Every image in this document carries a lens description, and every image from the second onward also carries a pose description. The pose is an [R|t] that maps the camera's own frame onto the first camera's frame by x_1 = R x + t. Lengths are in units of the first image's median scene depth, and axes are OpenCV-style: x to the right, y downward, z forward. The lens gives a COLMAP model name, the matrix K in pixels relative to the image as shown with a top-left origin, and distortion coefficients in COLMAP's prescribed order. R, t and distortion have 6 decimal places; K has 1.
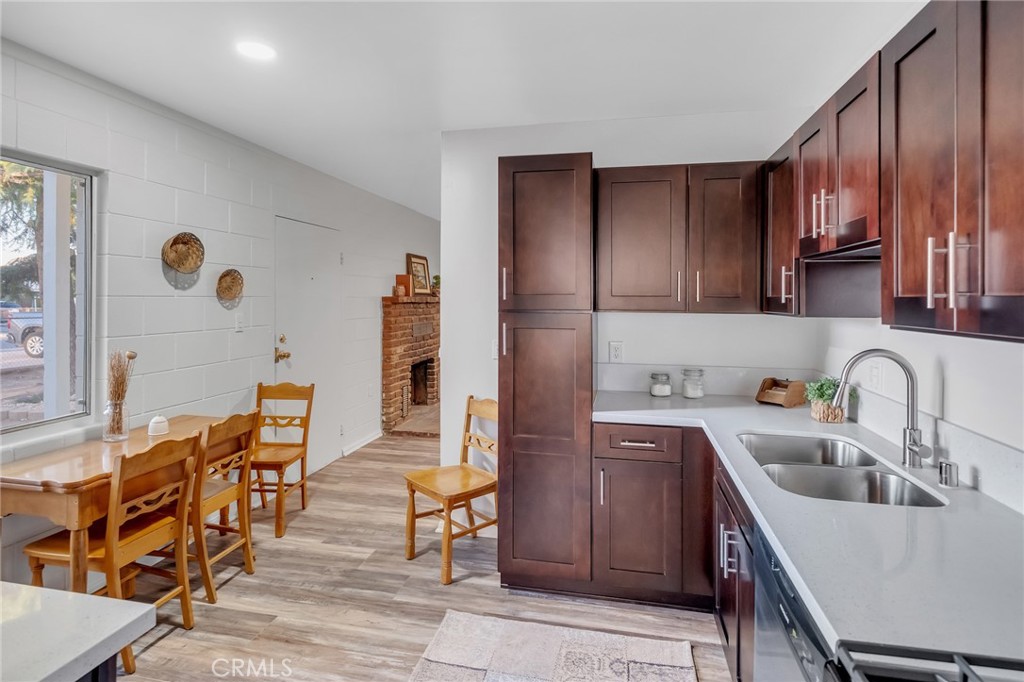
lens RADIAL K [[541.2, 0, 510.9], [0, 541.2, 296.9], [0, 0, 1]] dist [-0.000553, -0.000045]
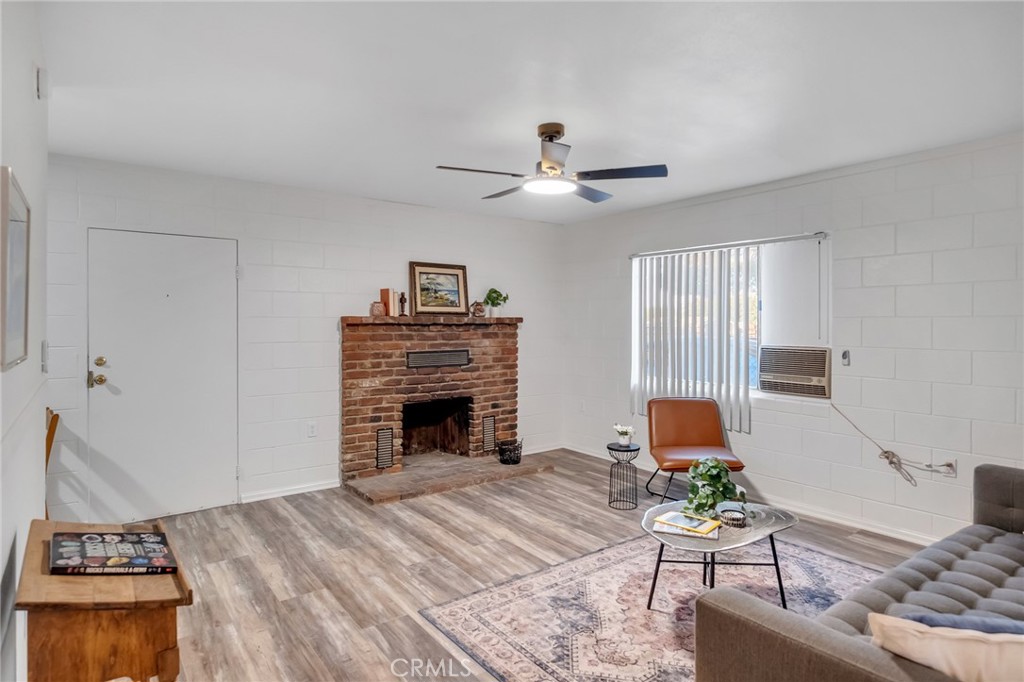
lens RADIAL K [[576.8, 0, 515.1], [0, 576.8, 323.8], [0, 0, 1]] dist [-0.000416, 0.000360]
pose [[0.753848, 0.002512, -0.657044, 0.523905], [0.000612, 0.999990, 0.004526, 0.006522], [0.657049, -0.003814, 0.753839, 0.509310]]
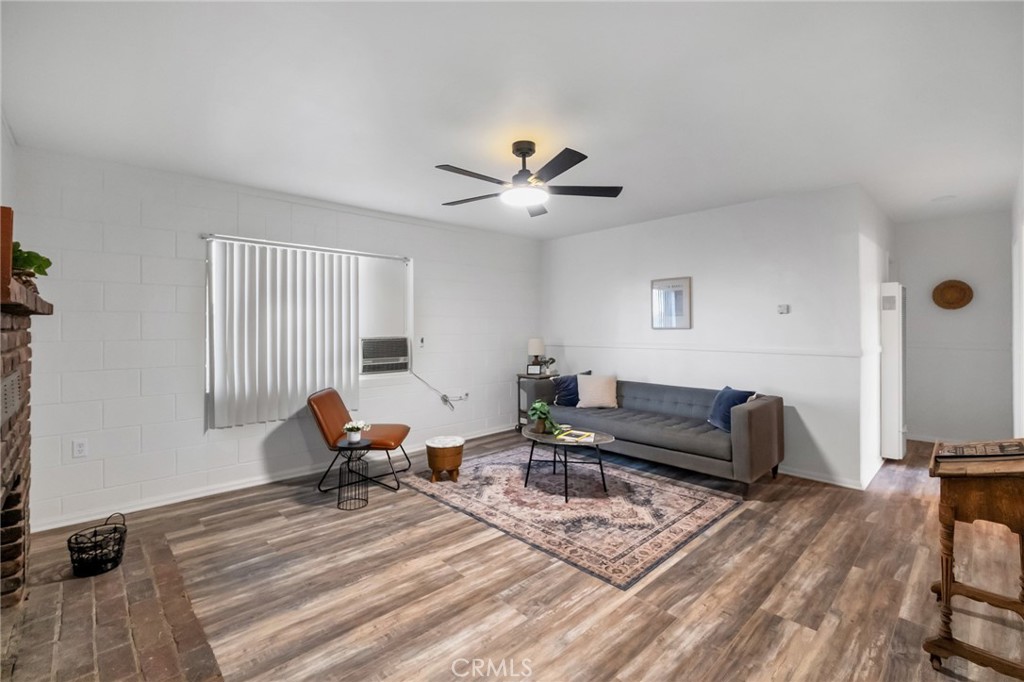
lens RADIAL K [[448.2, 0, 512.9], [0, 448.2, 325.1], [0, 0, 1]] dist [0.000017, -0.000593]
pose [[0.559998, 0.000852, 0.828494, -0.241111], [0.000546, 0.999999, -0.001397, 0.020313], [-0.828494, 0.001234, 0.559997, 0.684415]]
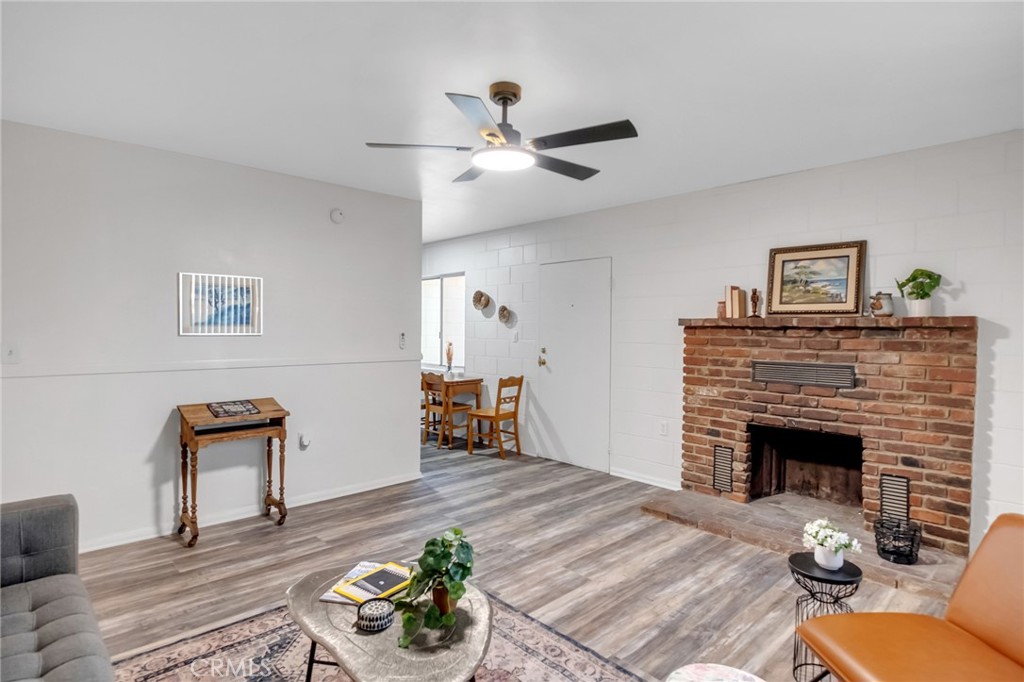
lens RADIAL K [[531.6, 0, 512.0], [0, 531.6, 341.0], [0, 0, 1]] dist [-0.008850, -0.000471]
pose [[-0.571286, 0.016331, -0.820588, 0.538173], [-0.005234, 0.999709, 0.023539, 0.014282], [0.820734, 0.017742, -0.571035, 1.211629]]
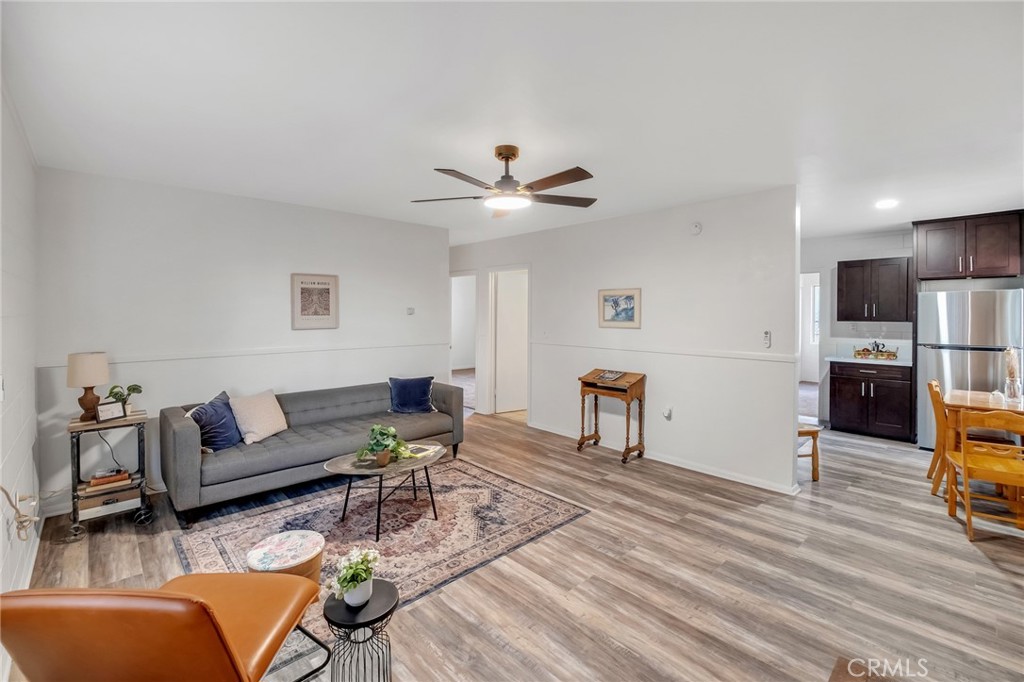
lens RADIAL K [[448.2, 0, 512.9], [0, 448.2, 325.1], [0, 0, 1]] dist [0.000017, -0.000593]
pose [[-0.823828, -0.019195, 0.566515, -0.100660], [-0.003307, 0.999572, 0.029060, -0.004218], [-0.566830, 0.022067, -0.823539, 1.353193]]
